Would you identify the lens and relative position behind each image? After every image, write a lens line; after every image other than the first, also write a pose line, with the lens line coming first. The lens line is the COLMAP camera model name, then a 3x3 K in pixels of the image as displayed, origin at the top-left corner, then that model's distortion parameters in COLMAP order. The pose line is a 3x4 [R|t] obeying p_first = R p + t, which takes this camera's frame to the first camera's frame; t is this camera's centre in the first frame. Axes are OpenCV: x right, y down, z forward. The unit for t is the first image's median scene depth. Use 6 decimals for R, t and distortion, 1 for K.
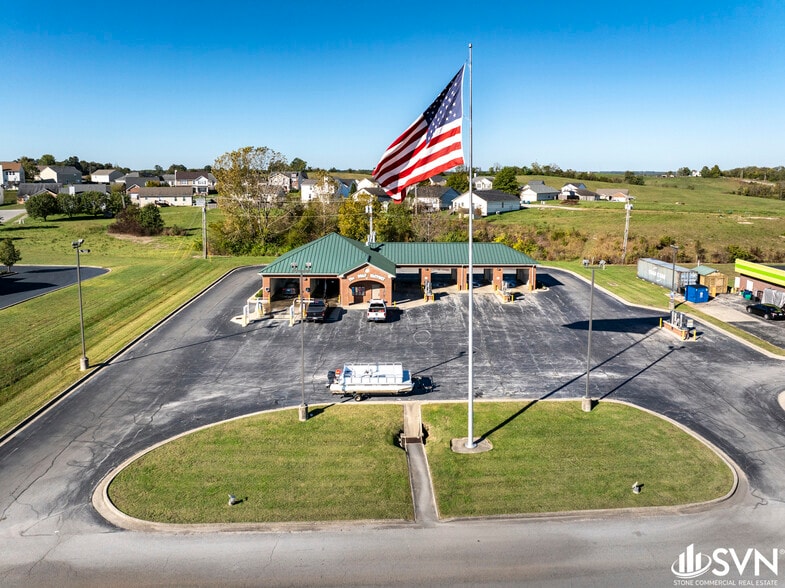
lens RADIAL K [[543.0, 0, 392.3], [0, 543.0, 269.4], [0, 0, 1]] dist [-0.009925, -0.003723]
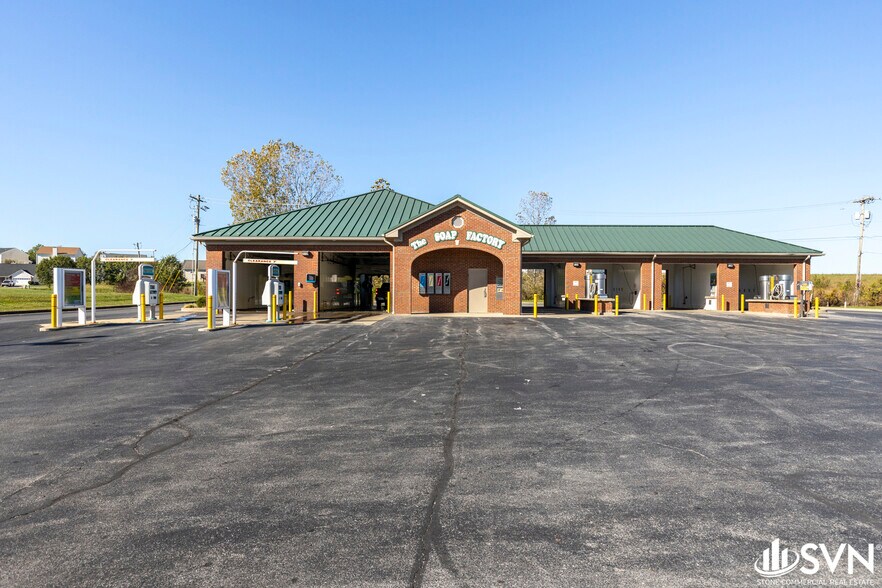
lens RADIAL K [[487.3, 0, 441.0], [0, 487.3, 294.0], [0, 0, 1]] dist [-0.001965, -0.000060]
pose [[0.999471, 0.003046, -0.032374, -0.047706], [-0.008595, 0.984944, -0.172662, 0.113539], [0.031360, 0.172849, 0.984449, 0.660552]]
